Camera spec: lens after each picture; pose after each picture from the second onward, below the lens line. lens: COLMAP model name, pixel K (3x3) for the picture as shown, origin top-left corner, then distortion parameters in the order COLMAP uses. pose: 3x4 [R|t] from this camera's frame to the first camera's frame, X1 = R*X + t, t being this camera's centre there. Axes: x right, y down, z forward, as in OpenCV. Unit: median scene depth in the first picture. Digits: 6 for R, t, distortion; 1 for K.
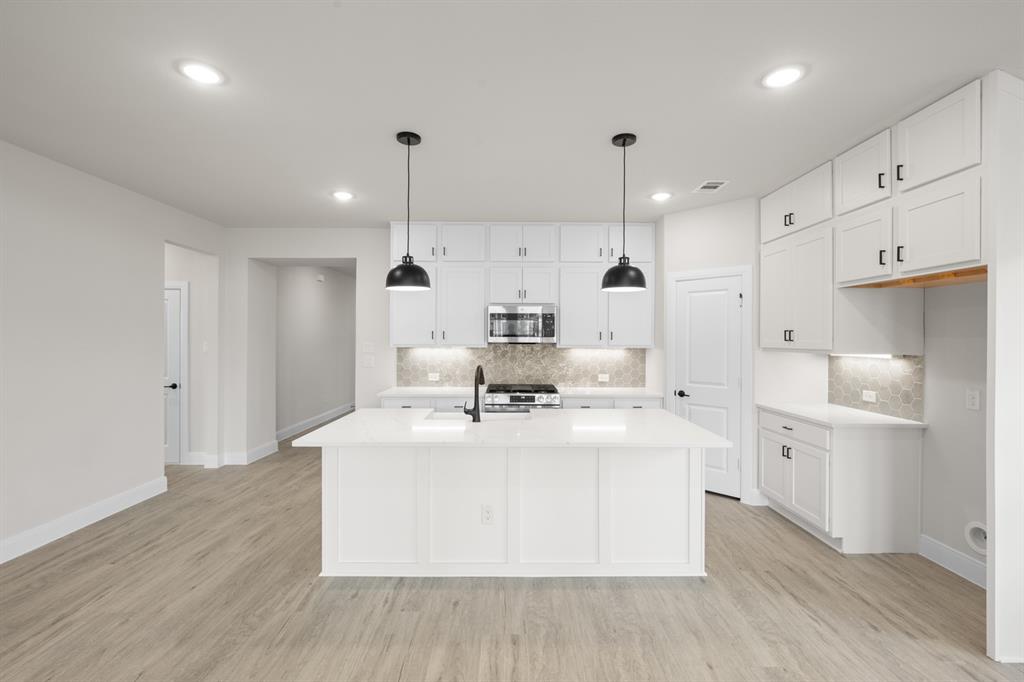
lens RADIAL K [[461.7, 0, 524.5], [0, 461.7, 339.1], [0, 0, 1]] dist [0.003121, 0.000573]
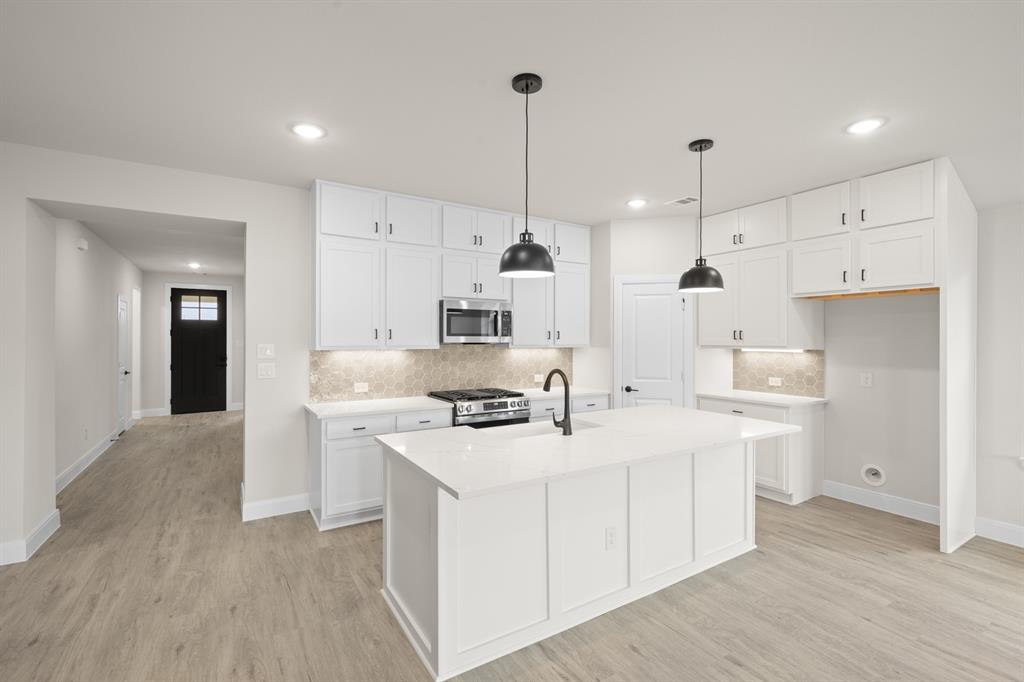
lens RADIAL K [[461.7, 0, 524.5], [0, 461.7, 339.1], [0, 0, 1]] dist [0.003121, 0.000573]
pose [[0.848052, -0.002868, 0.529905, -0.556968], [0.003076, 0.999995, 0.000490, 0.000651], [-0.529904, 0.001214, 0.848057, 0.277718]]
